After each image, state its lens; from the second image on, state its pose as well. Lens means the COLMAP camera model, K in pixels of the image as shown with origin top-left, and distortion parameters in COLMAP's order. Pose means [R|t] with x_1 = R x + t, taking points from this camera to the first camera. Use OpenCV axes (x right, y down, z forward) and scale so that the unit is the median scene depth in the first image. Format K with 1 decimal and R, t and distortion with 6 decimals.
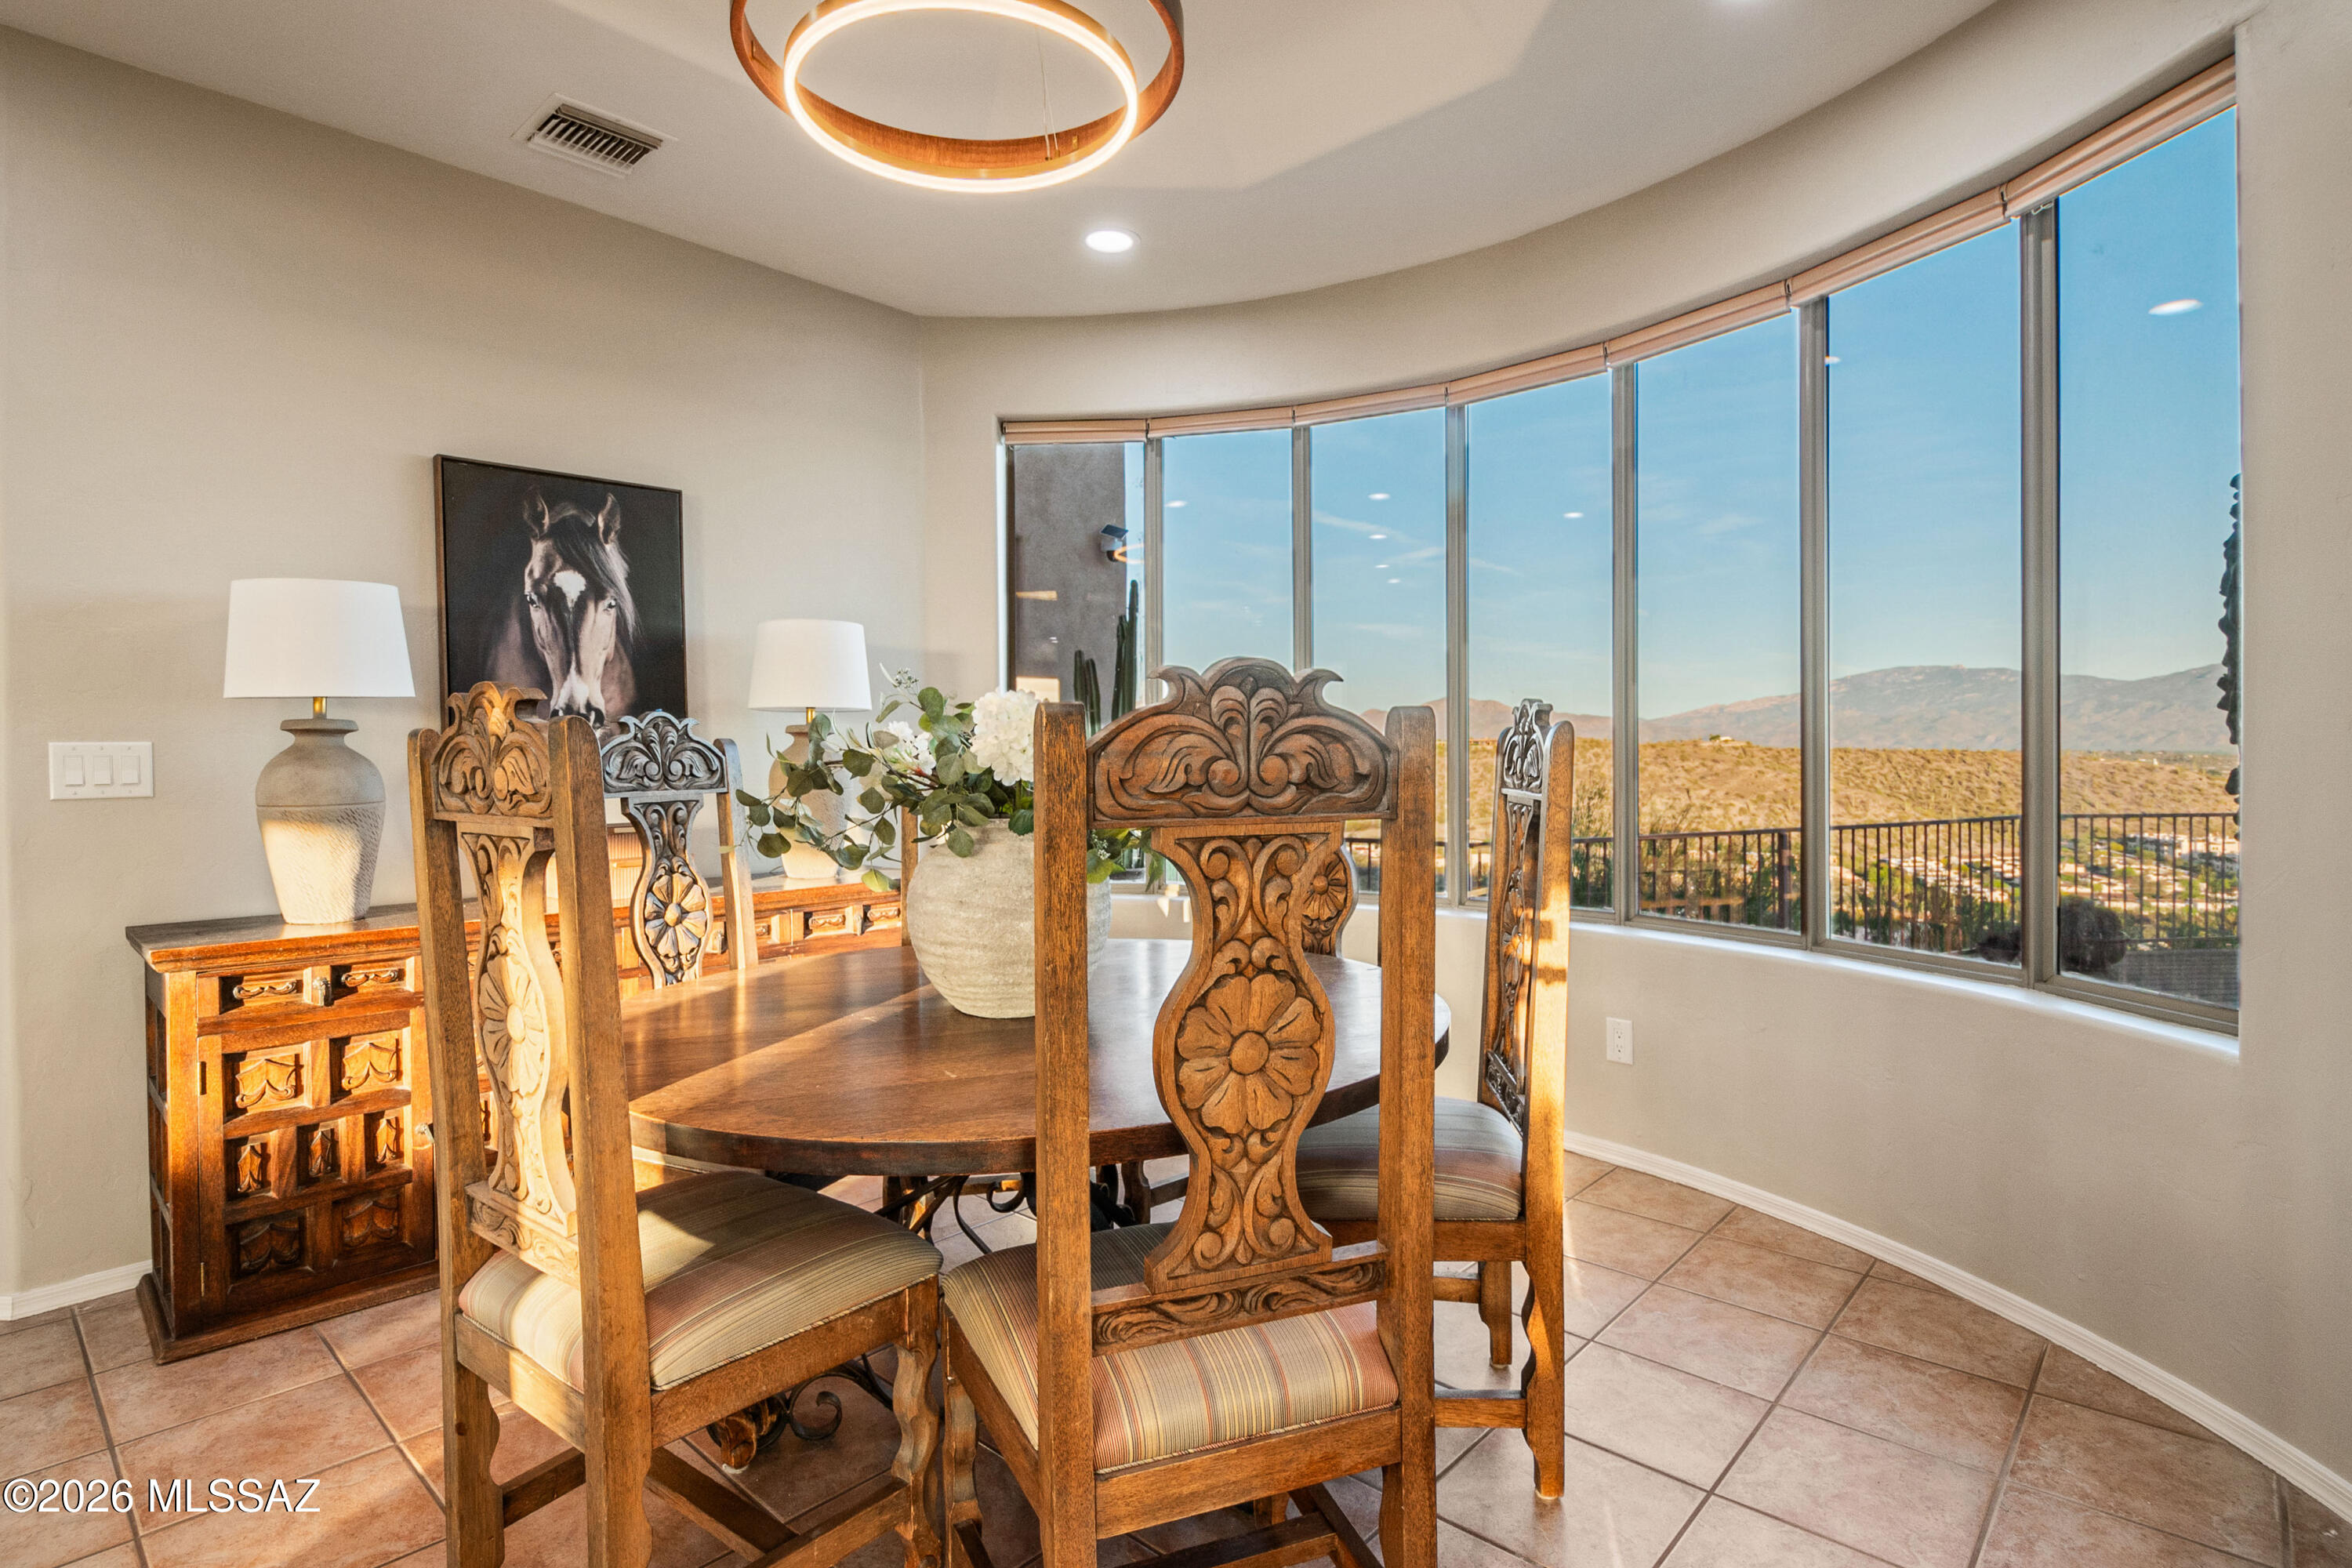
lens RADIAL K [[1177.5, 0, 1163.9], [0, 1177.5, 760.3], [0, 0, 1]] dist [0.002123, -0.000021]
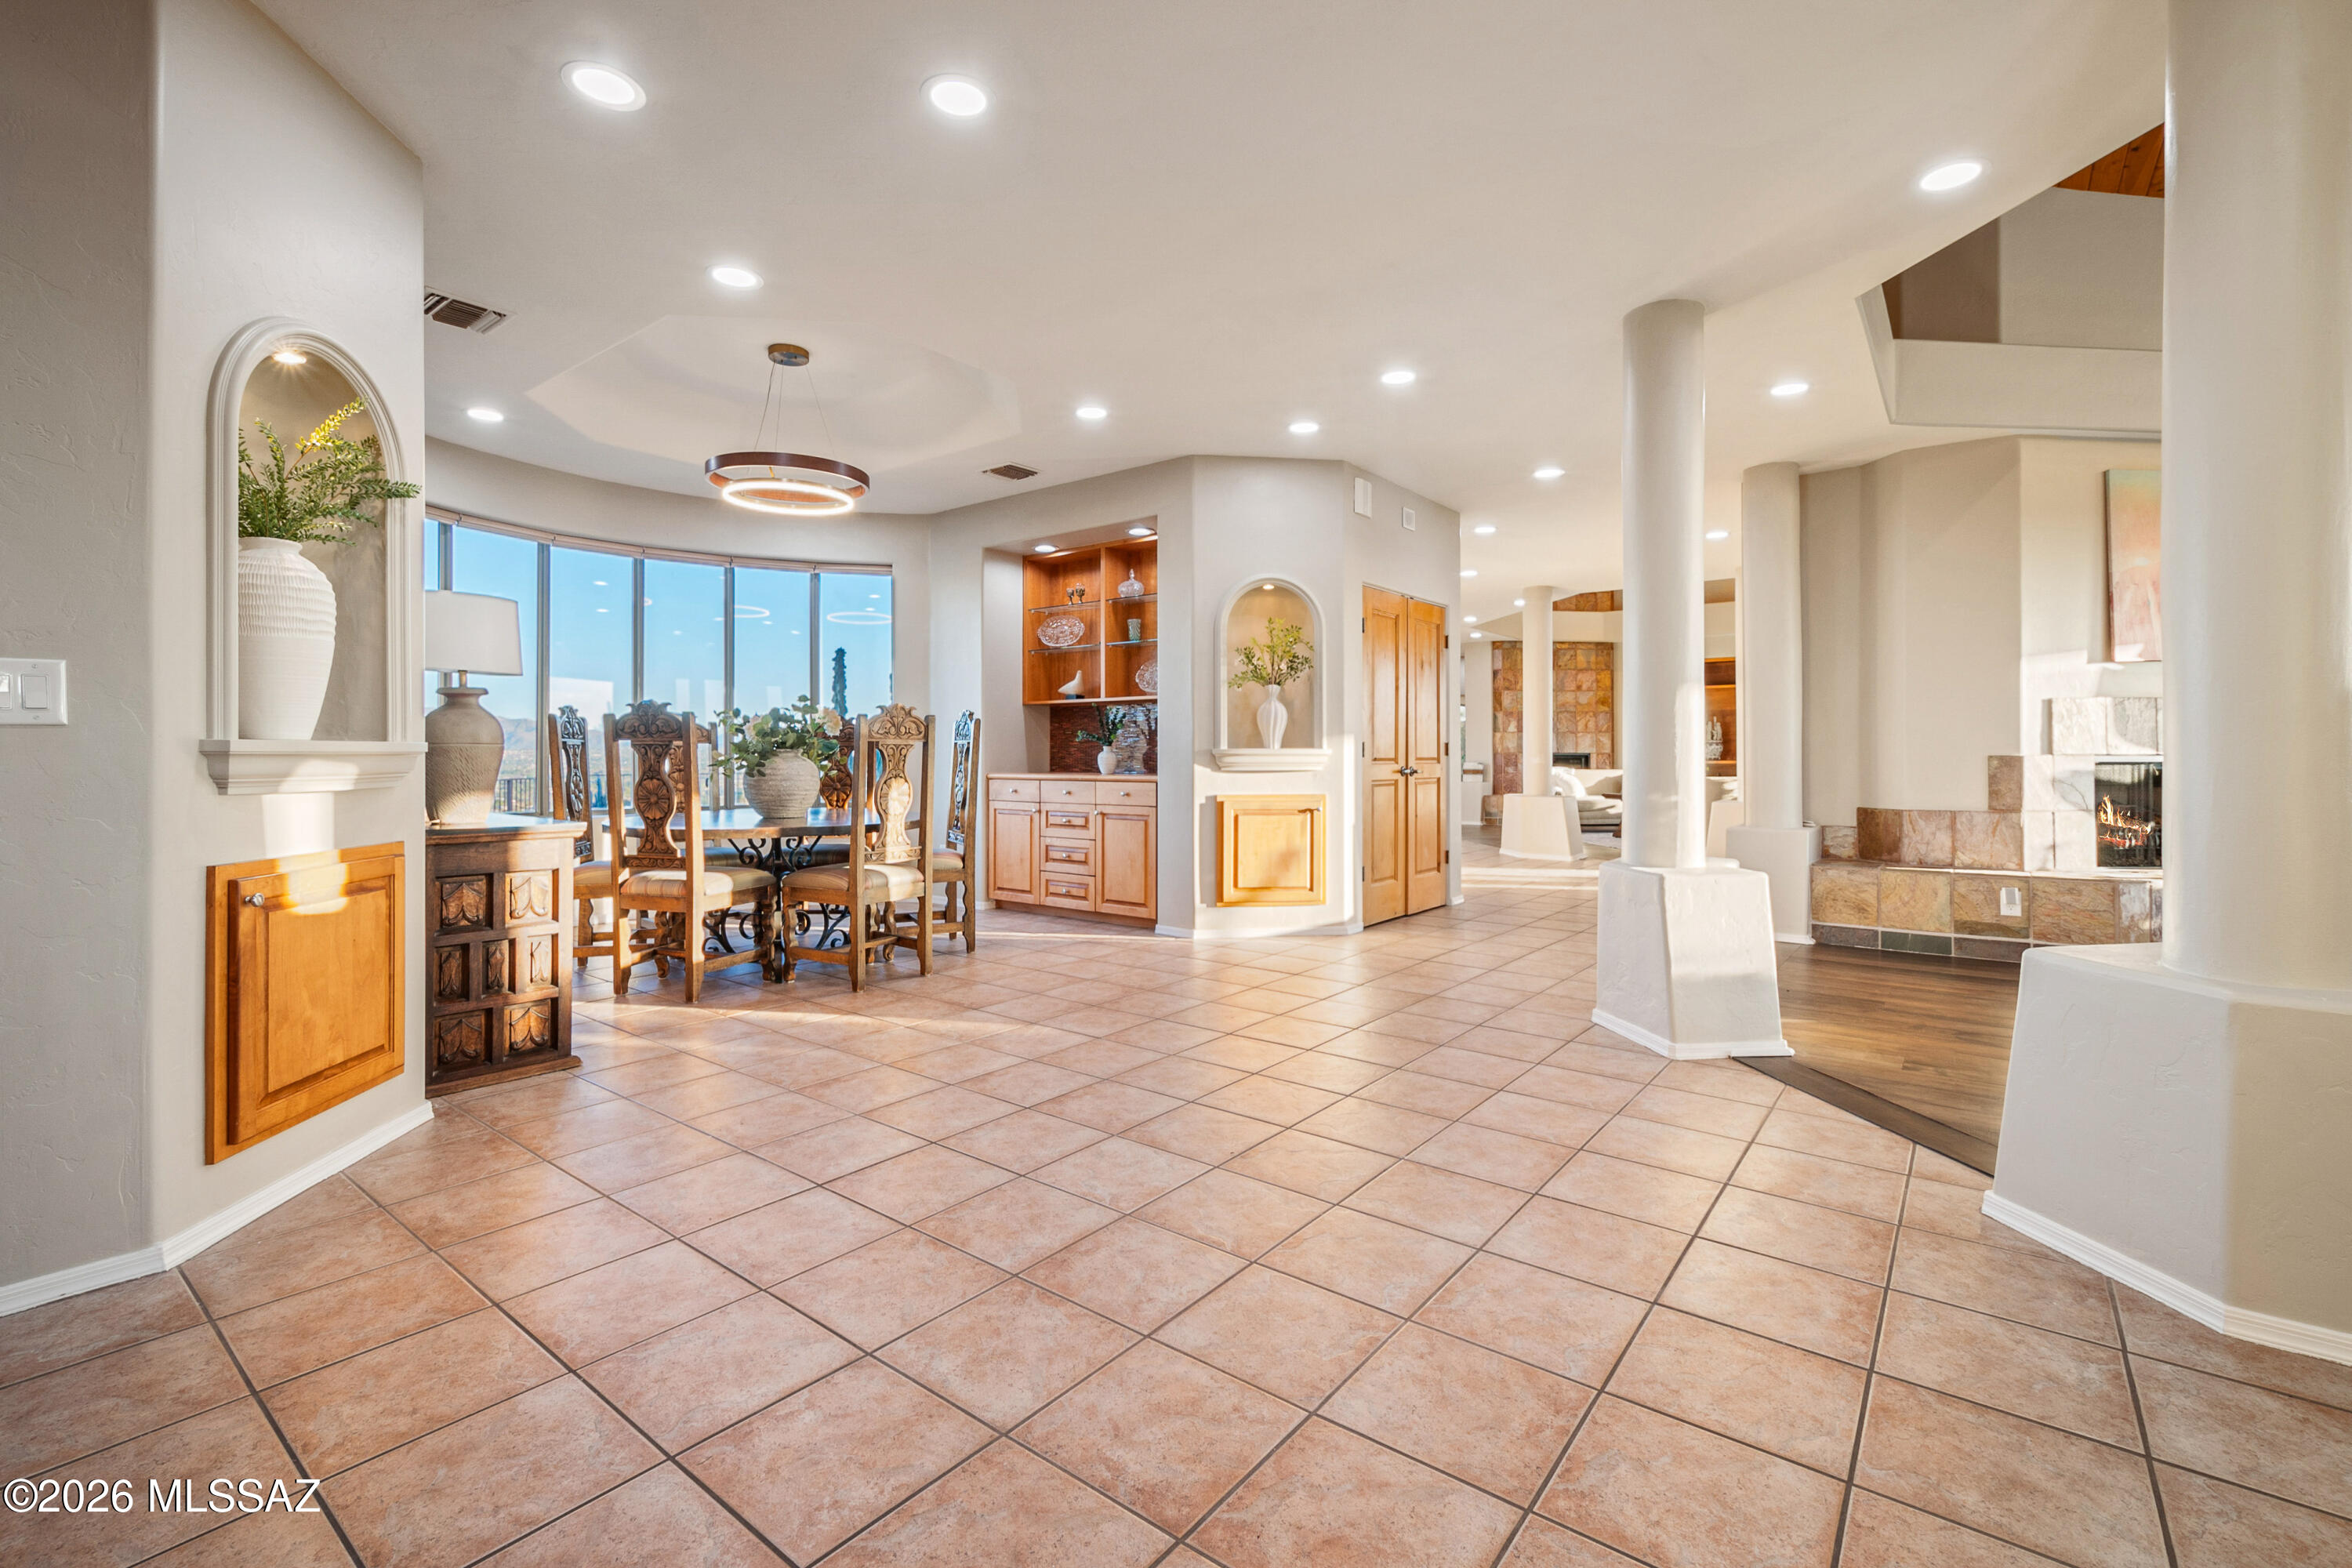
lens RADIAL K [[1019.0, 0, 1178.8], [0, 1019.0, 777.2], [0, 0, 1]] dist [0.014064, -0.000746]
pose [[-0.084186, -0.013659, 0.996356, -1.700046], [0.009853, 0.999846, 0.014540, 0.059483], [-0.996401, 0.011041, -0.084038, 0.177389]]
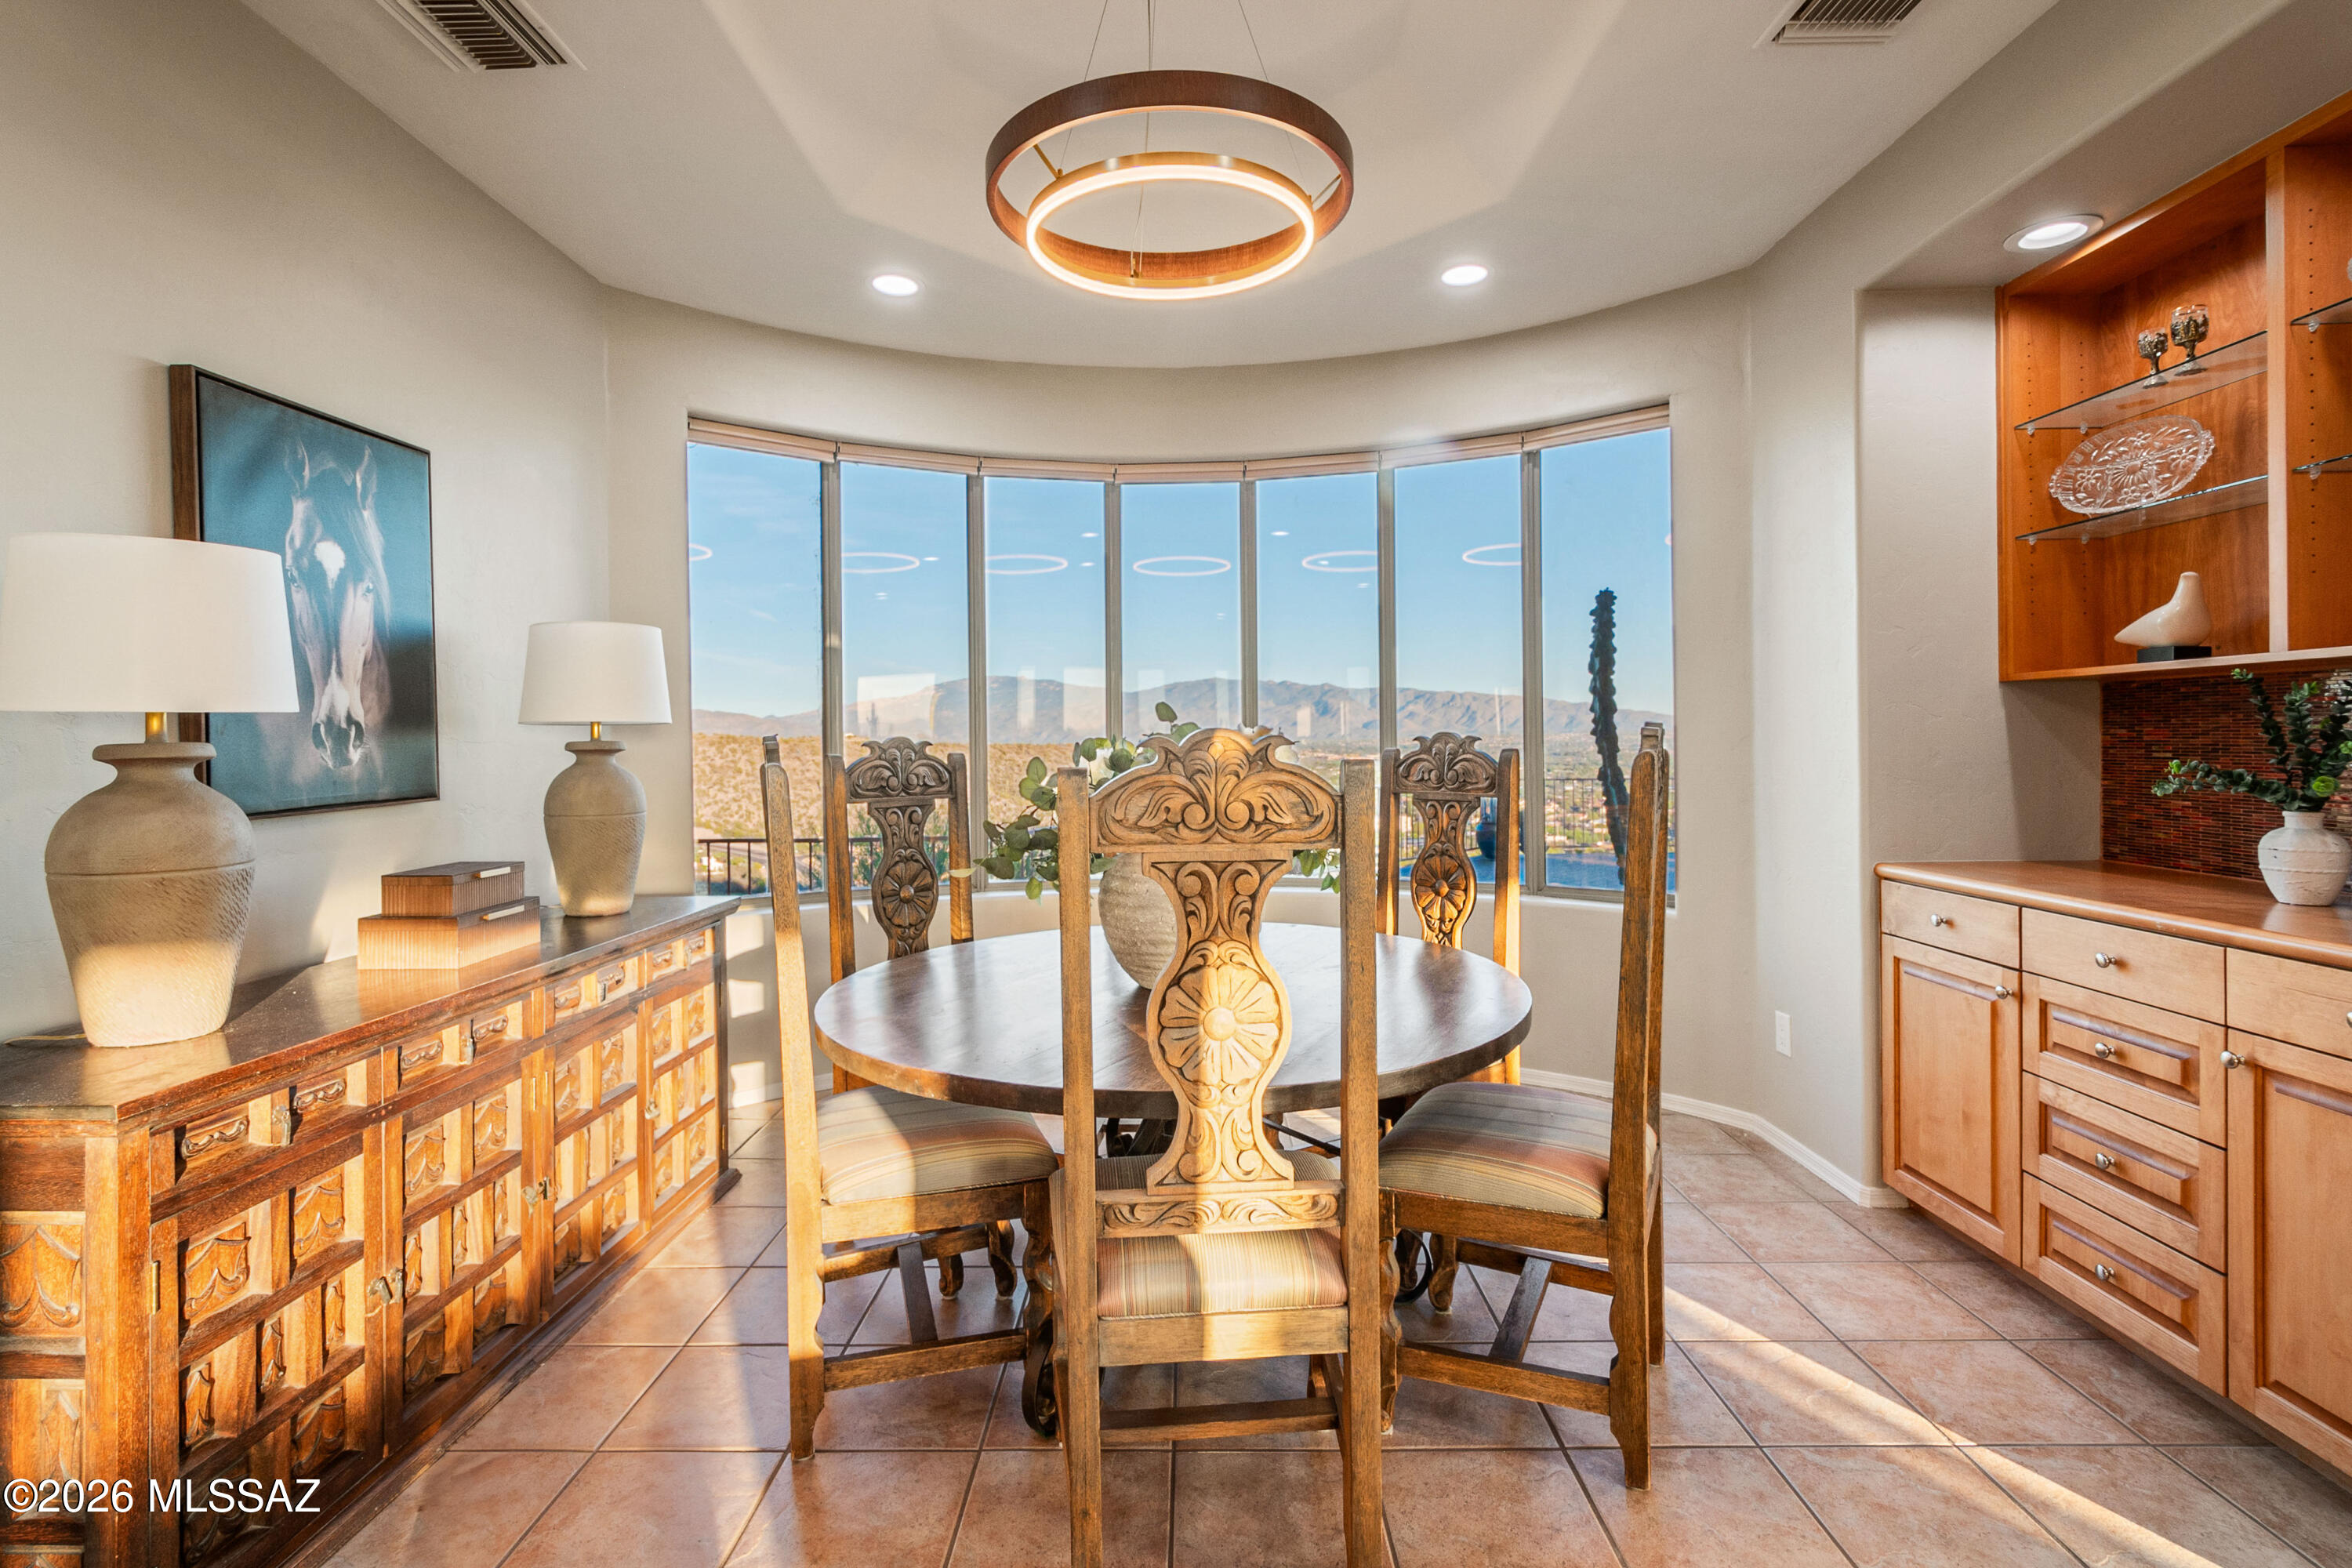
lens RADIAL K [[1110.0, 0, 1176.8], [0, 1110.0, 739.2], [0, 0, 1]] dist [0.002373, 0.000086]
pose [[0.743499, -0.000839, 0.668736, -0.579058], [0.010420, 0.999892, -0.010331, -0.019875], [-0.668656, 0.014649, 0.743428, 0.101087]]
